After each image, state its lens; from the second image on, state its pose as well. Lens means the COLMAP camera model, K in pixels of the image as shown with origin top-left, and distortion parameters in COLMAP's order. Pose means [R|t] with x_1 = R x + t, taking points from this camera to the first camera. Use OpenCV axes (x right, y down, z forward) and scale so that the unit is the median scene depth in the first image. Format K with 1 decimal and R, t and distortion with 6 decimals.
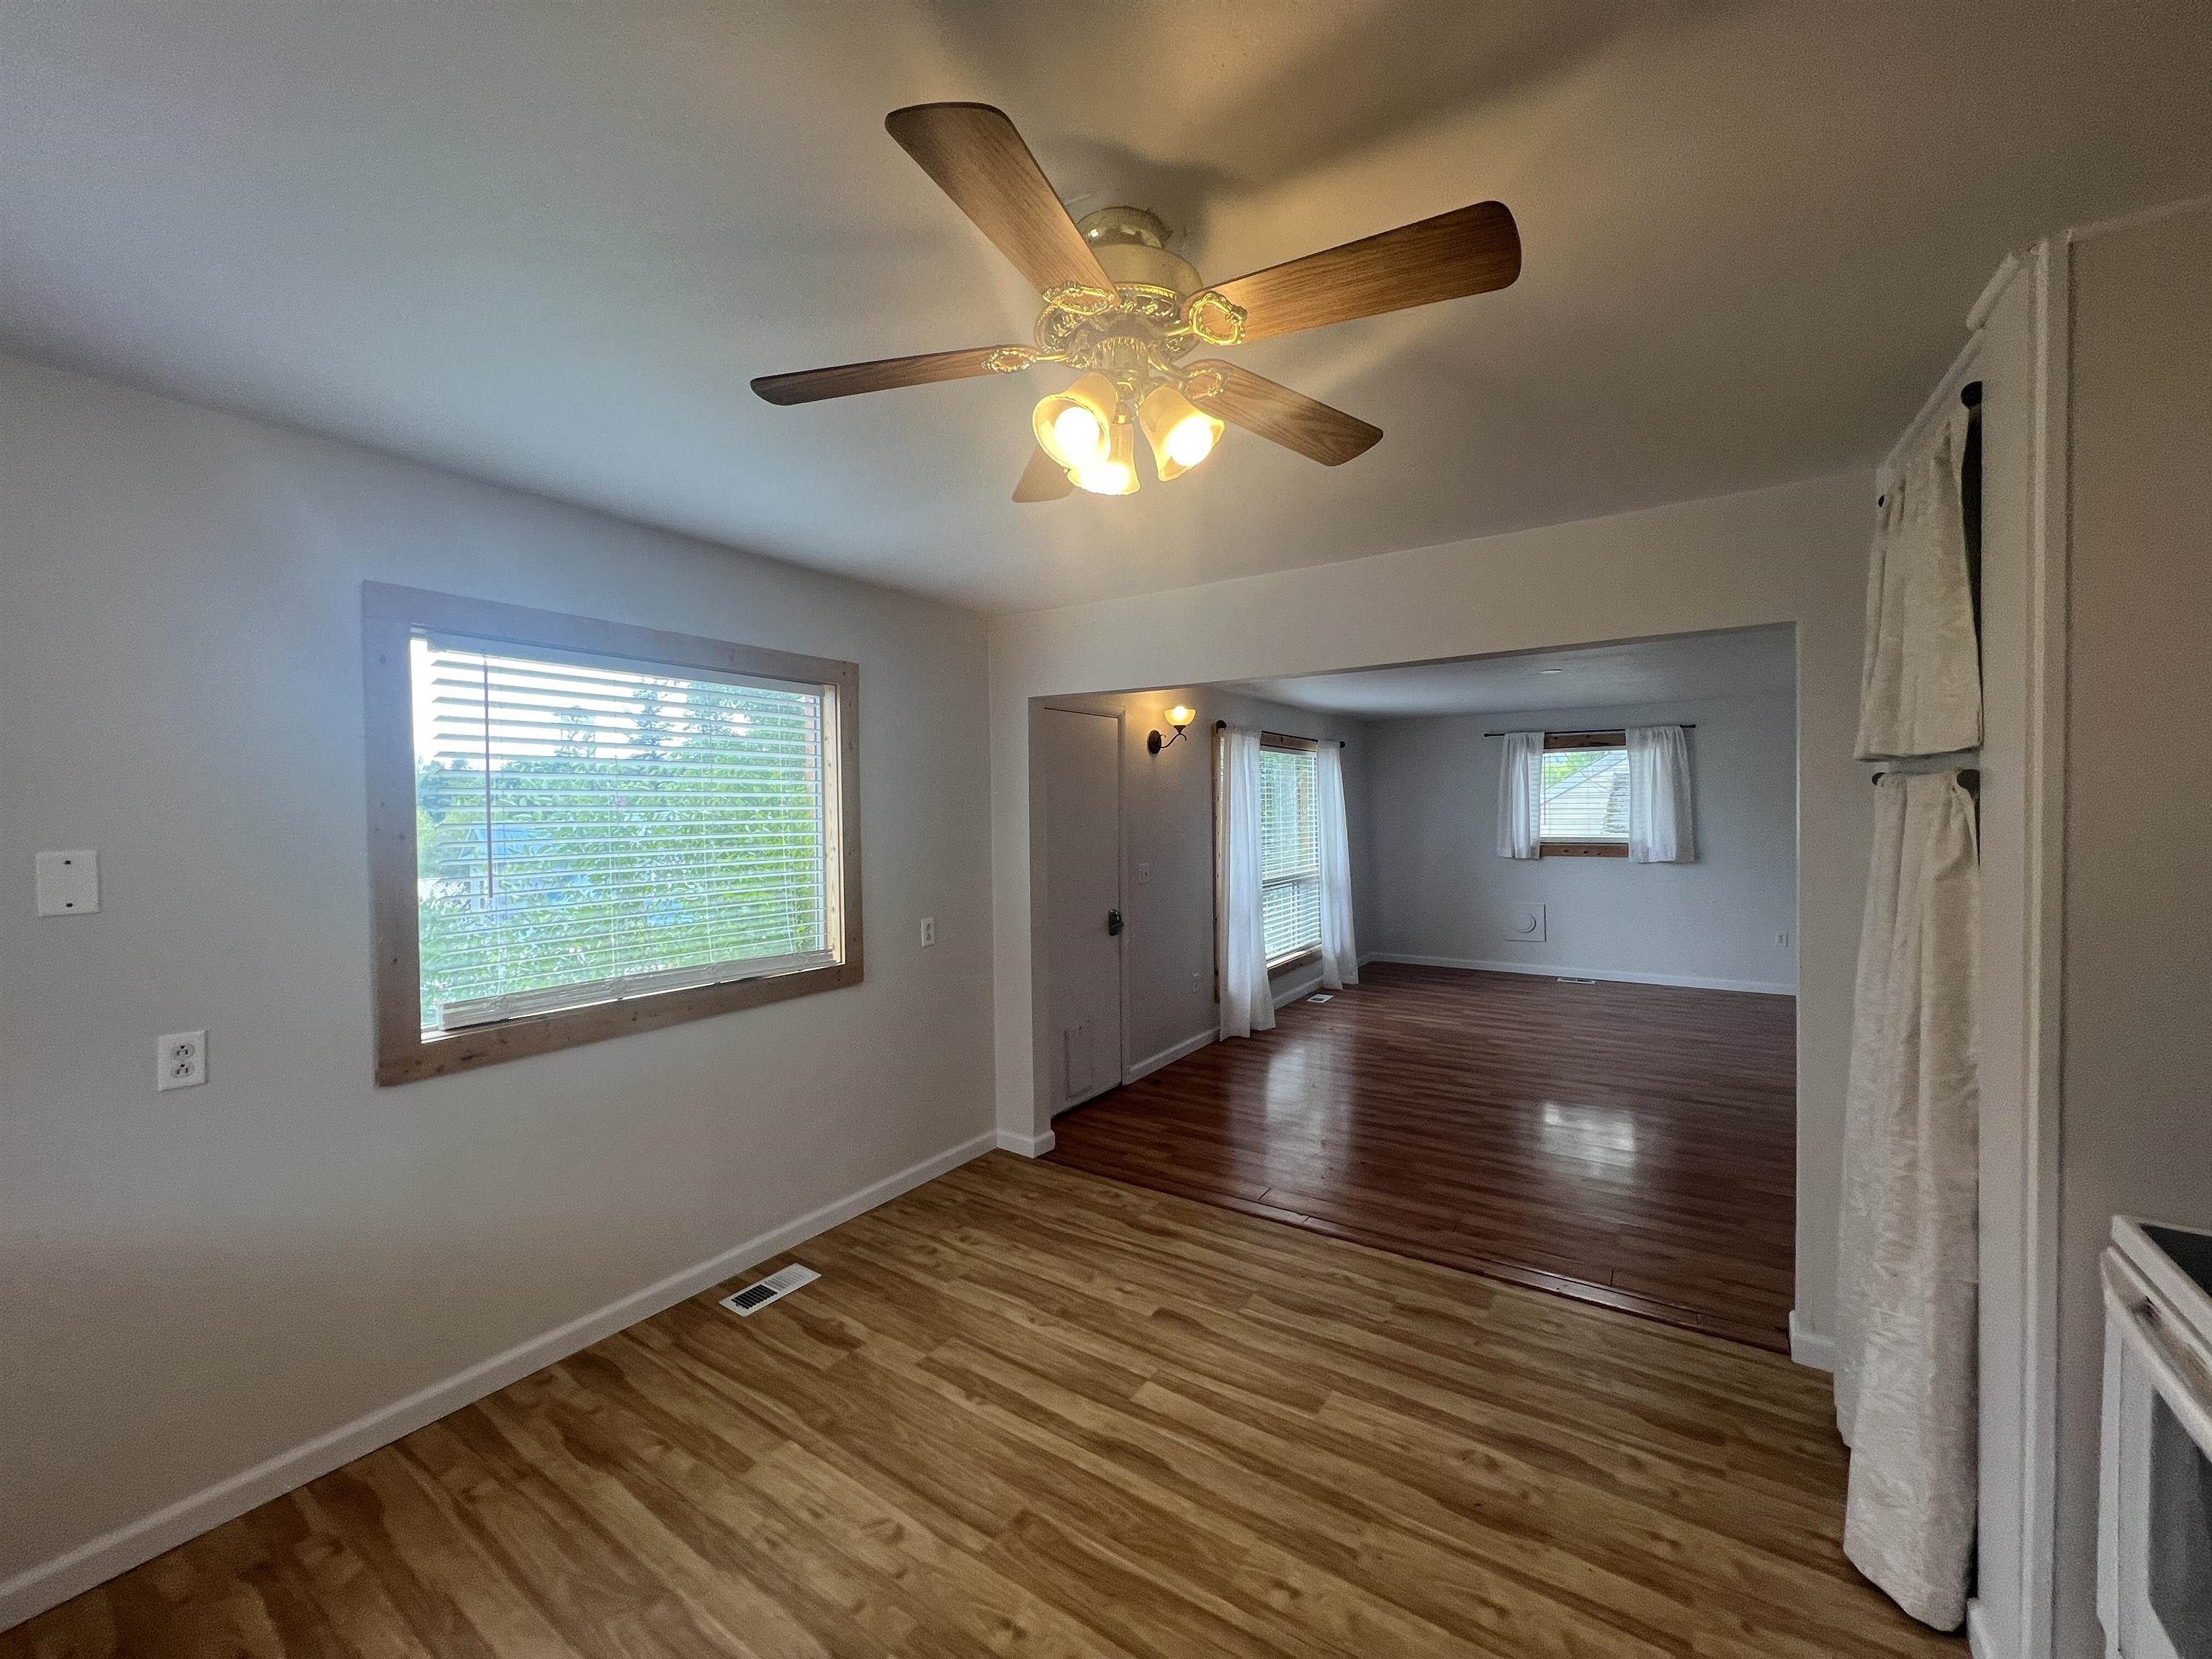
lens RADIAL K [[883.7, 0, 1098.6], [0, 883.7, 822.8], [0, 0, 1]] dist [0.000167, 0.000254]
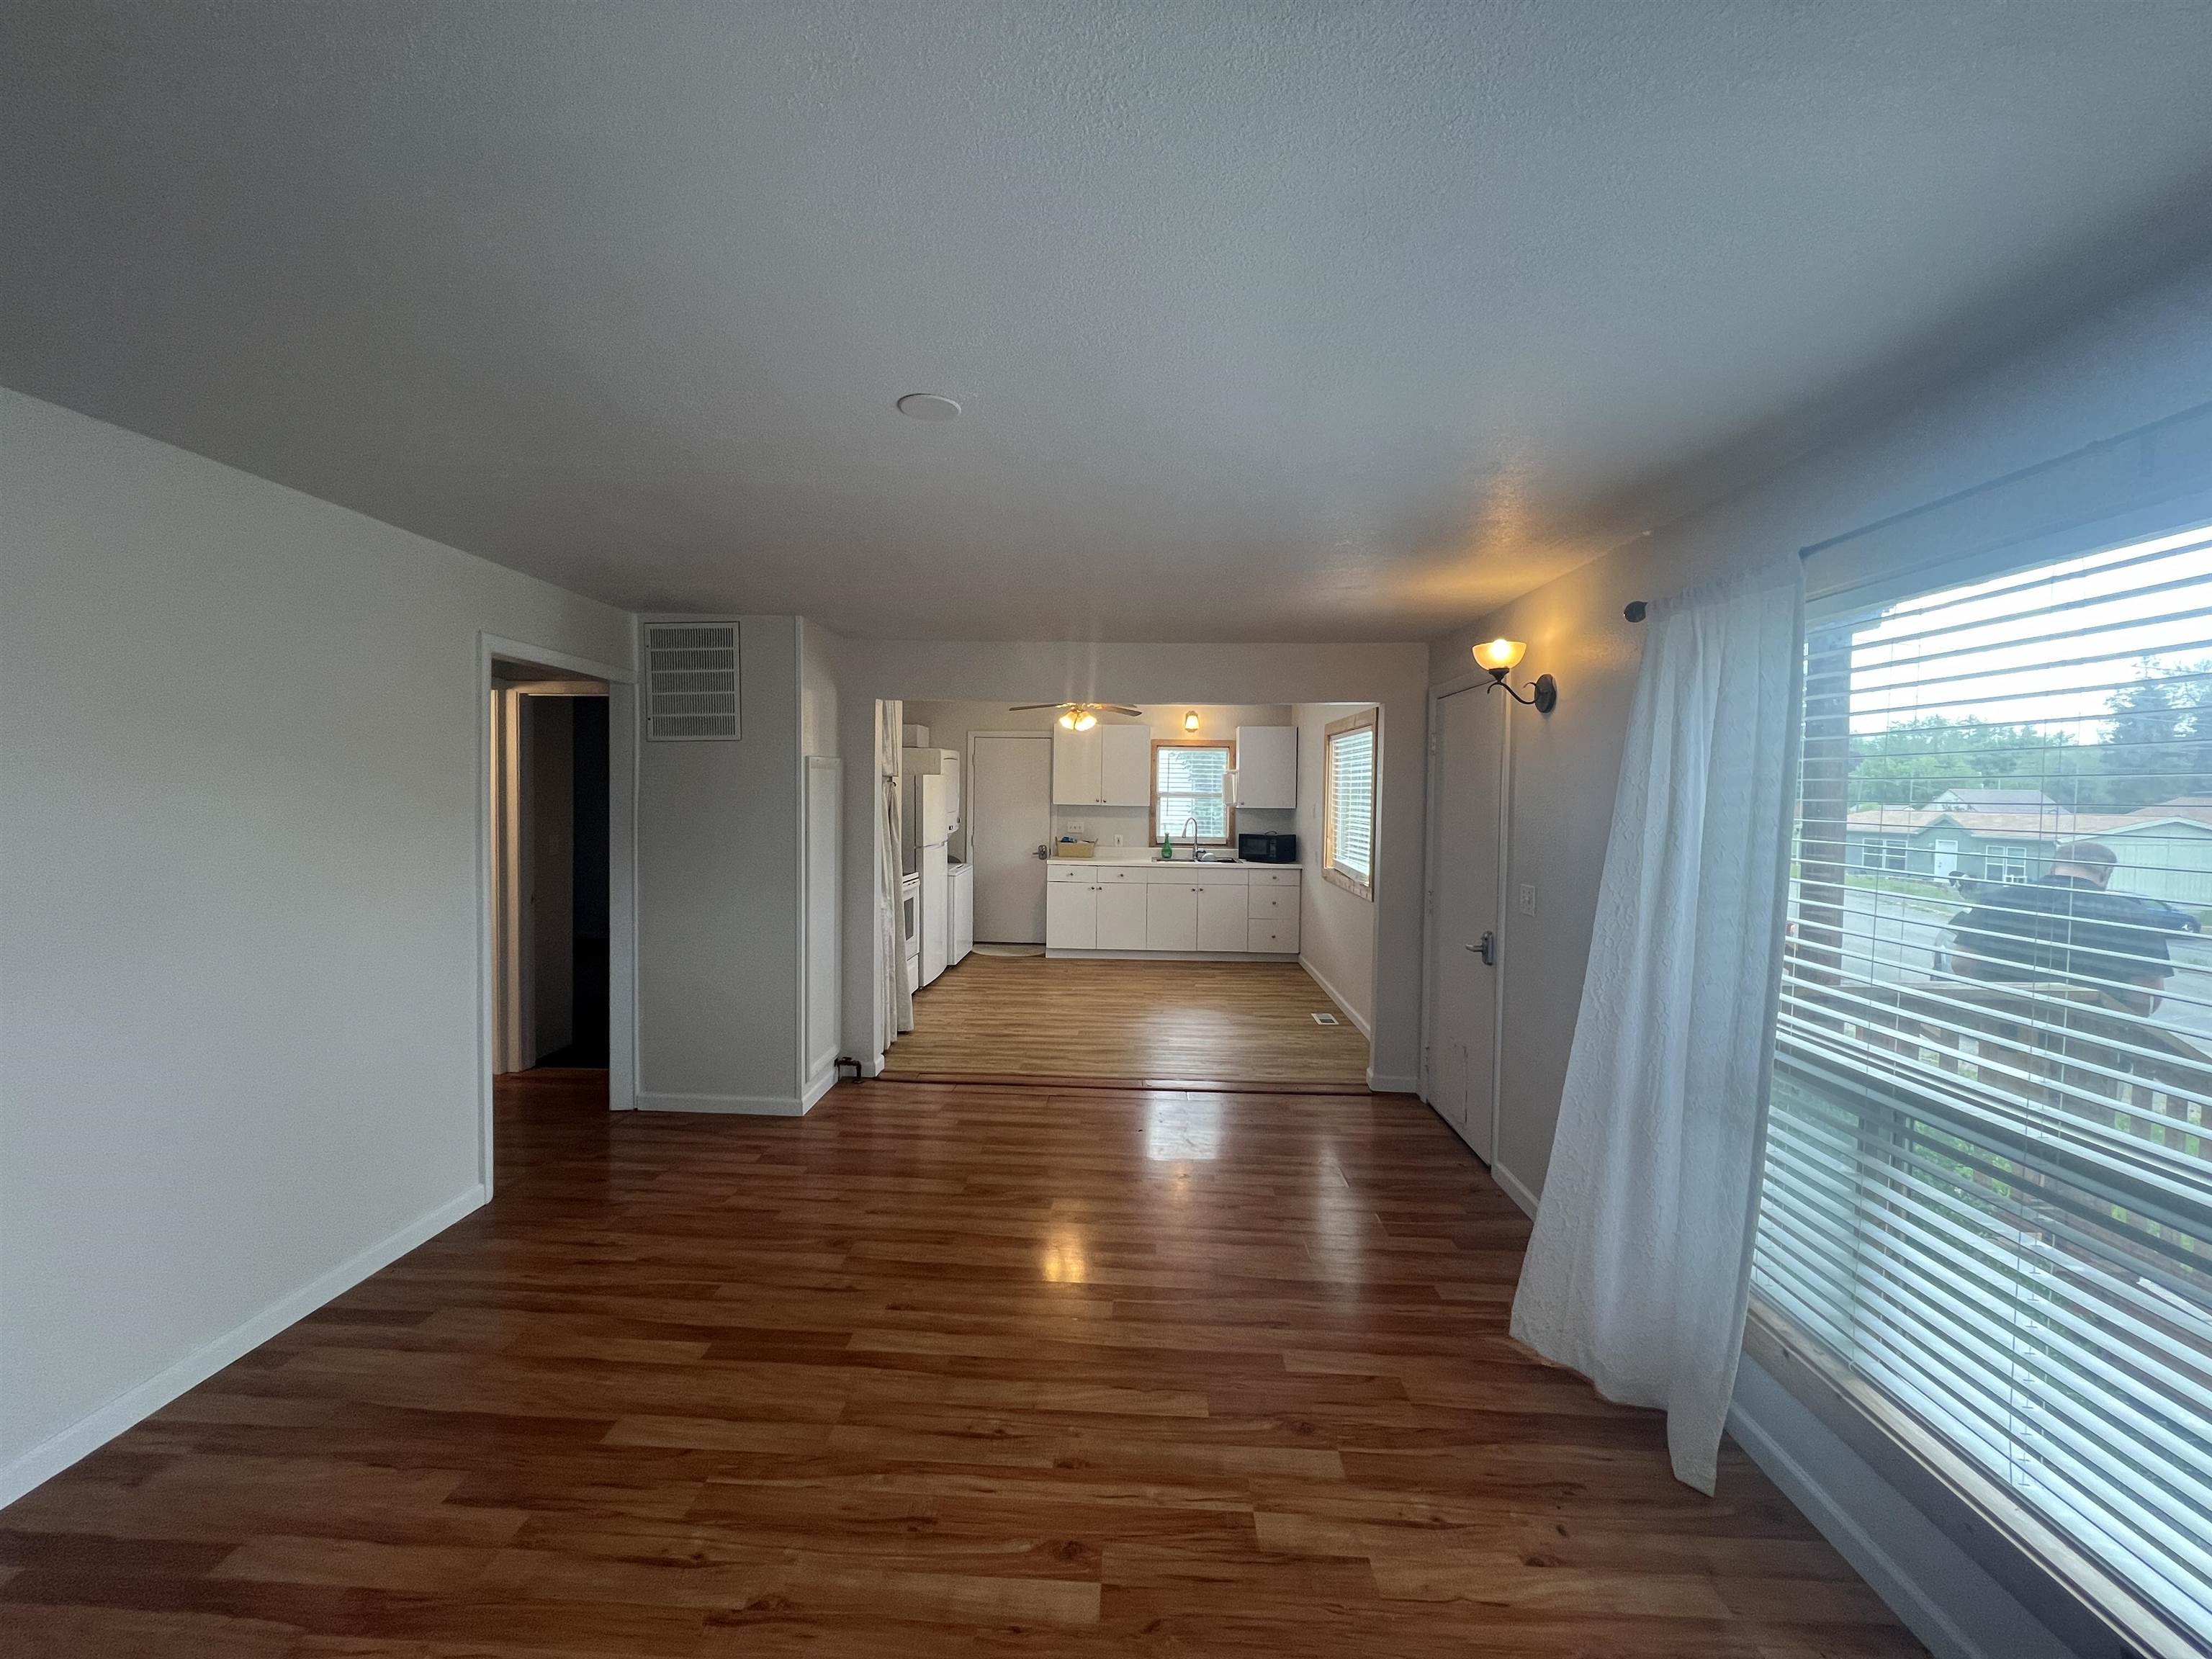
lens RADIAL K [[883.7, 0, 1098.6], [0, 883.7, 822.8], [0, 0, 1]] dist [0.000167, 0.000254]
pose [[-0.853665, 0.018209, -0.520504, 1.499969], [-0.012111, 0.998424, 0.054792, -0.071747], [0.520682, 0.053078, -0.852099, 3.135451]]
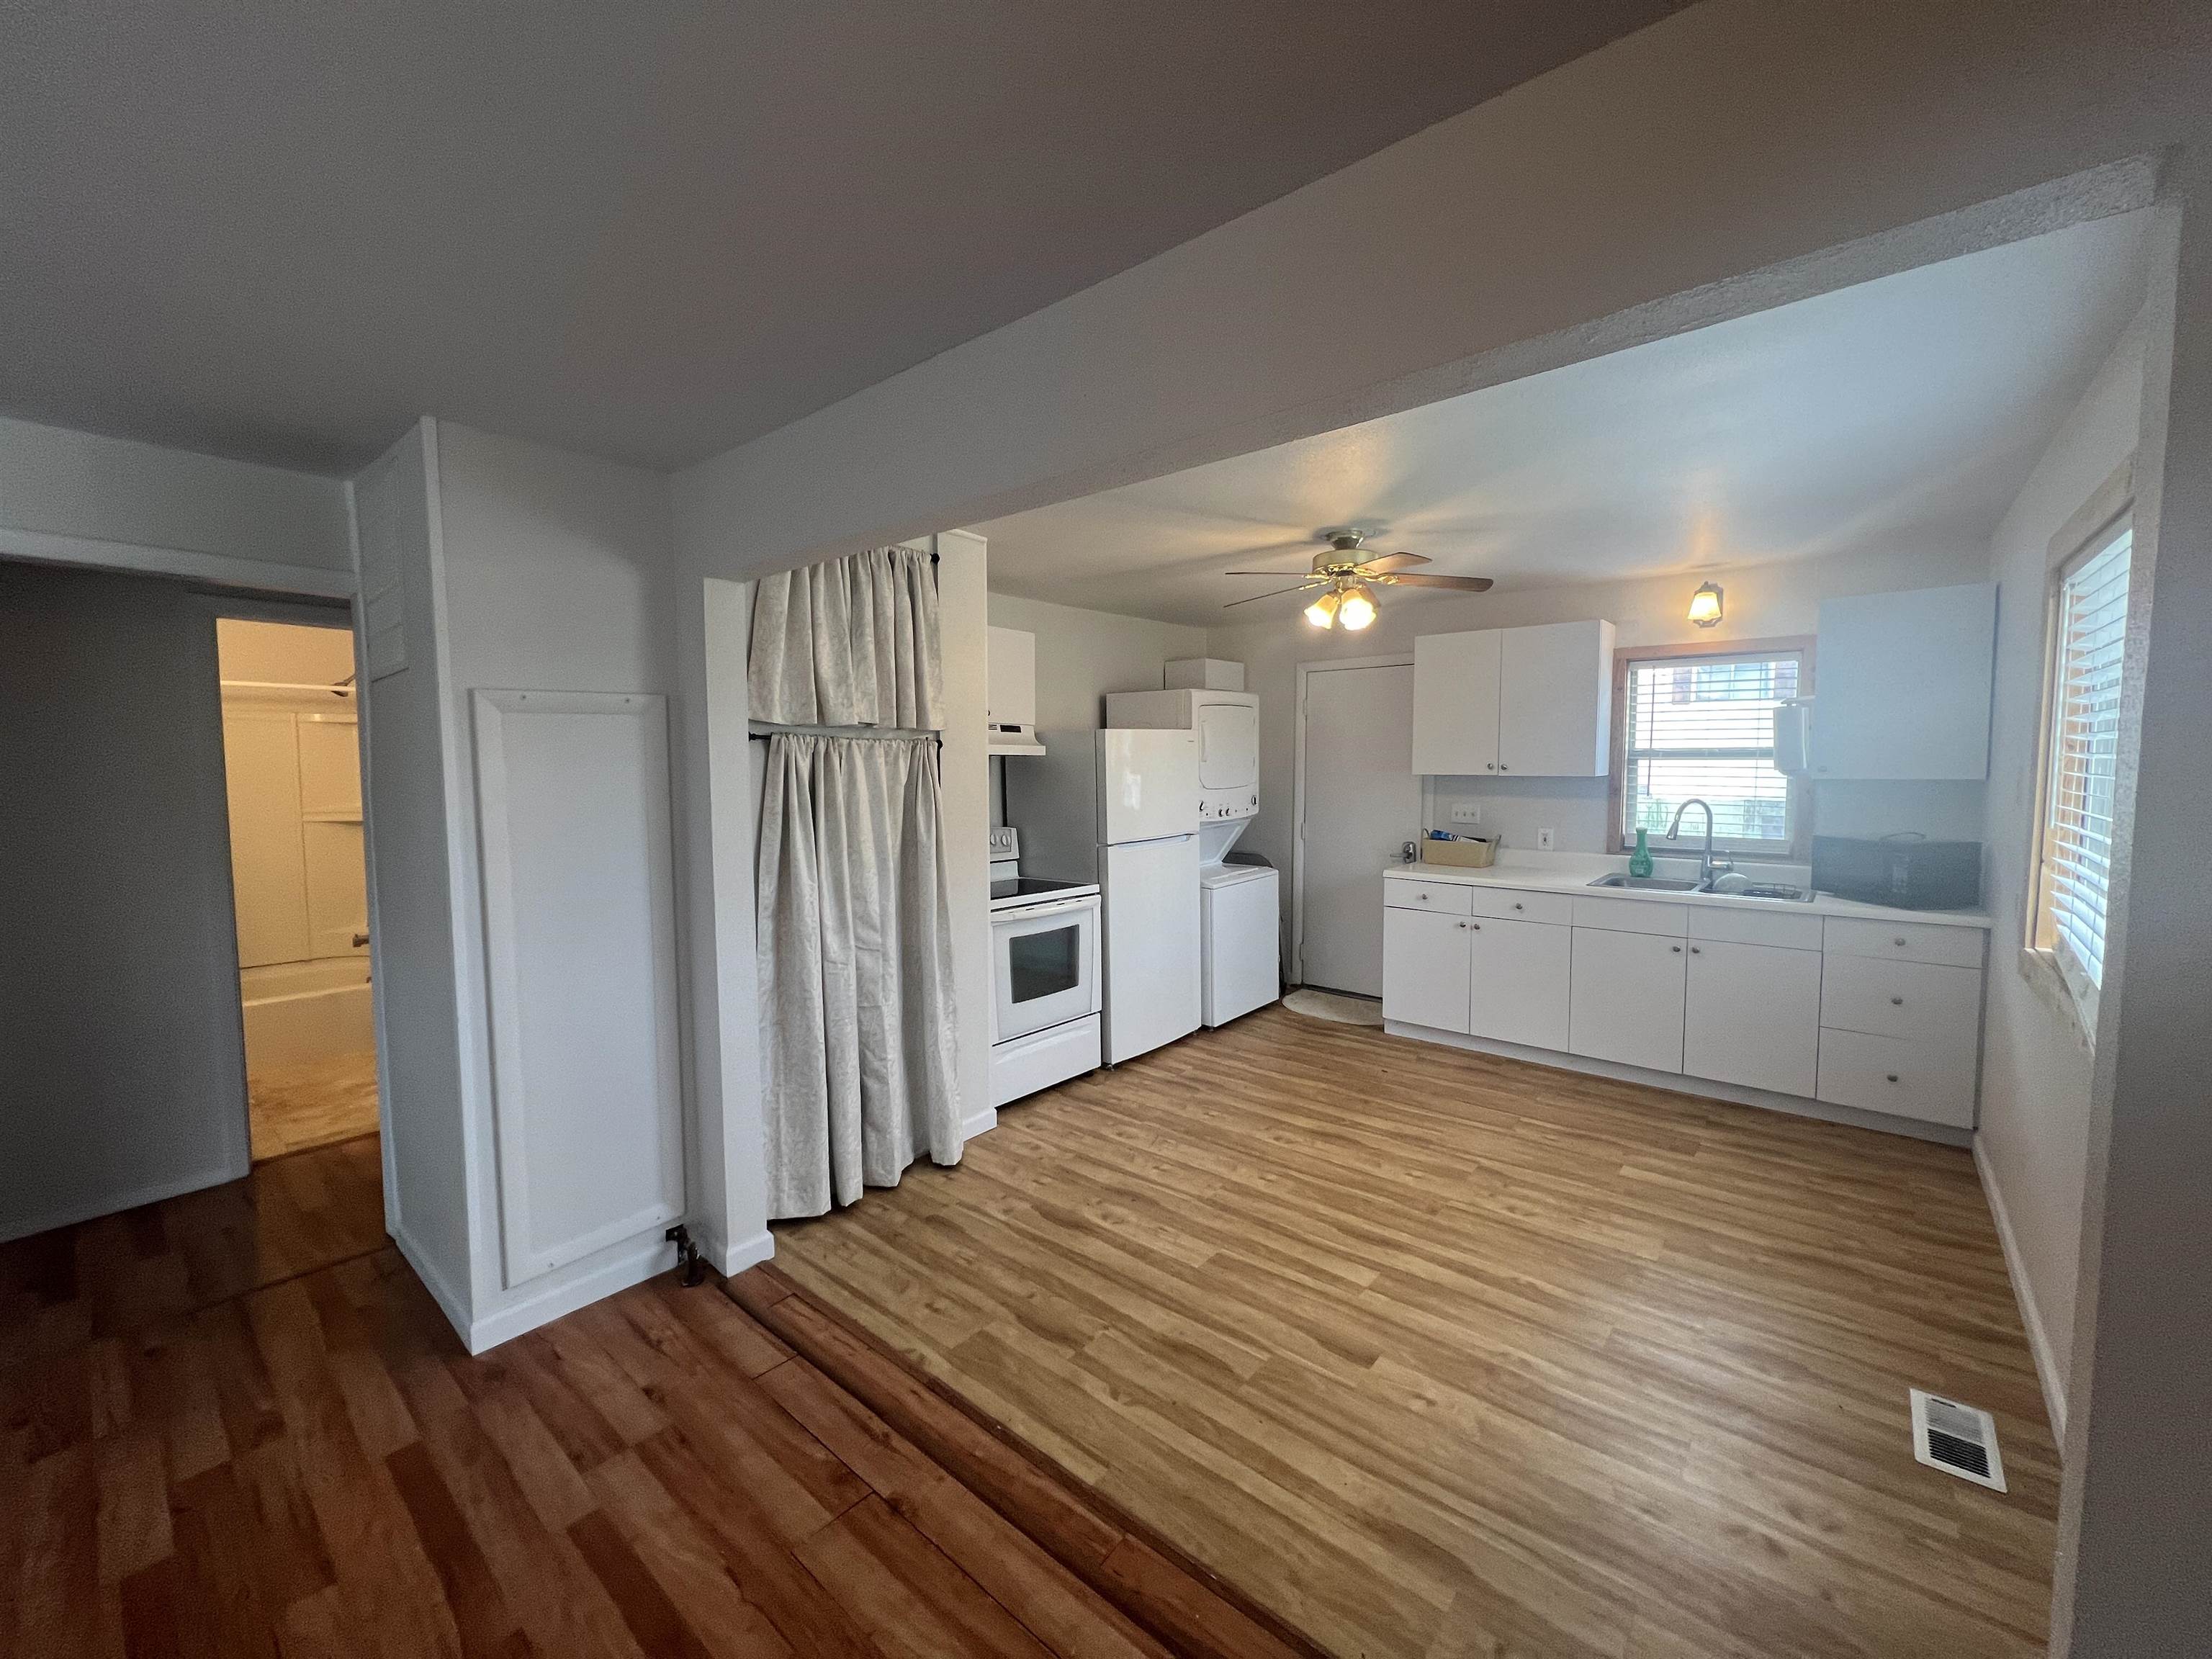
lens RADIAL K [[883.7, 0, 1098.6], [0, 883.7, 822.8], [0, 0, 1]] dist [0.000167, 0.000254]
pose [[-0.993276, 0.009897, 0.115345, 0.260666], [0.019772, 0.996203, 0.084783, -0.025962], [-0.114068, 0.086494, -0.989701, 2.141600]]
